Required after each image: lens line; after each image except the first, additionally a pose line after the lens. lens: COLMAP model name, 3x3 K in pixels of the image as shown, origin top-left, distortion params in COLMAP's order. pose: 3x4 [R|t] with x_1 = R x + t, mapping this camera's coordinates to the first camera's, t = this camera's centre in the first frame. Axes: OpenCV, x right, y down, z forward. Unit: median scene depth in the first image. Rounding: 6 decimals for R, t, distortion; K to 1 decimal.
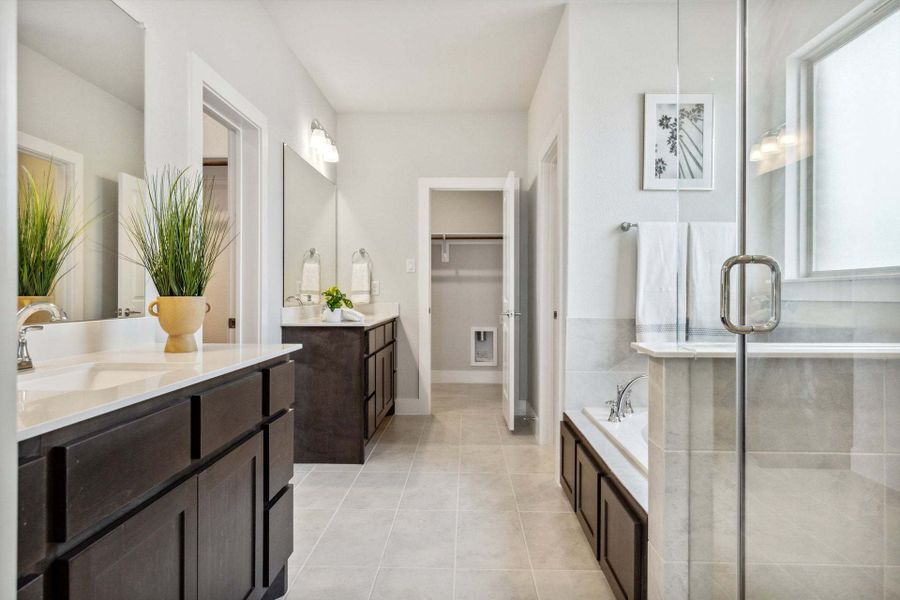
lens RADIAL K [[555.5, 0, 450.5], [0, 555.5, 295.0], [0, 0, 1]] dist [0.002529, -0.000203]
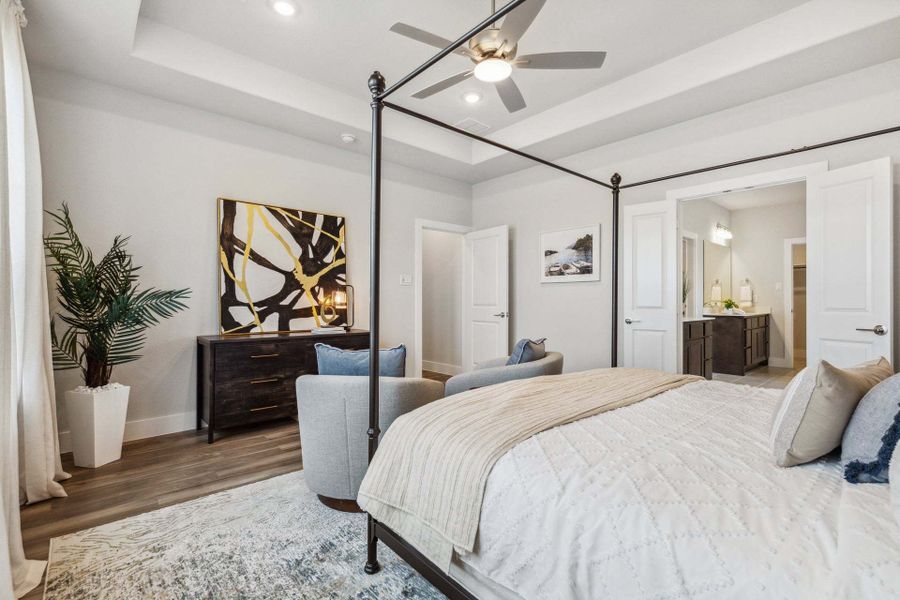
lens RADIAL K [[413.2, 0, 449.7], [0, 413.2, 298.3], [0, 0, 1]] dist [0.009157, -0.000501]
pose [[0.686857, -0.003410, -0.726784, 0.215359], [-0.001454, 0.999981, -0.006066, -0.004766], [0.726791, 0.005223, 0.686839, -0.895328]]
